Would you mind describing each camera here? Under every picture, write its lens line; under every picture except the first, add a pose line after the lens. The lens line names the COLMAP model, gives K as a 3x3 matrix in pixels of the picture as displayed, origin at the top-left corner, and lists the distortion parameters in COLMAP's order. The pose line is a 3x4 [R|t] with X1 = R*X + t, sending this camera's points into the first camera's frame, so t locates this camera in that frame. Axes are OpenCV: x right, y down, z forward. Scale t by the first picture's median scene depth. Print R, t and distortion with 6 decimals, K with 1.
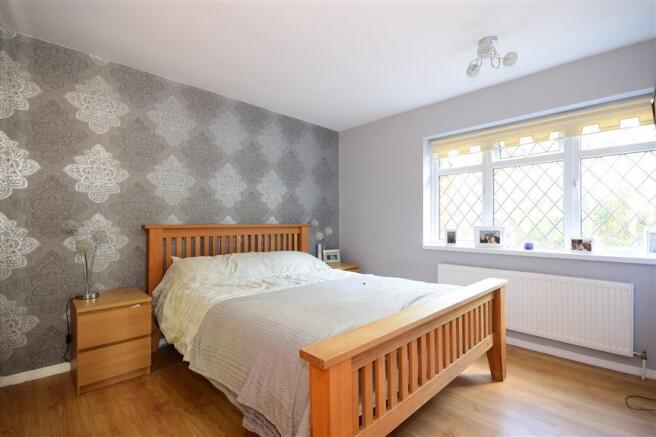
lens RADIAL K [[295.8, 0, 328.0], [0, 295.8, 218.5], [0, 0, 1]] dist [-0.002524, -0.000840]
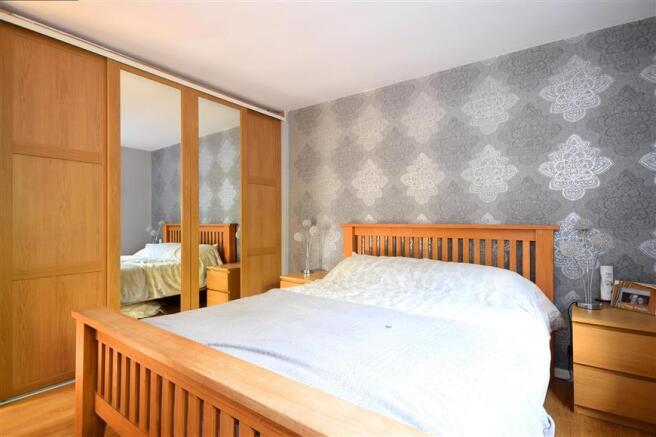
lens RADIAL K [[343.0, 0, 328.0], [0, 343.0, 218.5], [0, 0, 1]] dist [0.001479, 0.000716]
pose [[0.145147, -0.007605, -0.989381, 0.422835], [0.007453, 0.999950, -0.006593, 0.005594], [0.989382, -0.006417, 0.145197, 0.405762]]
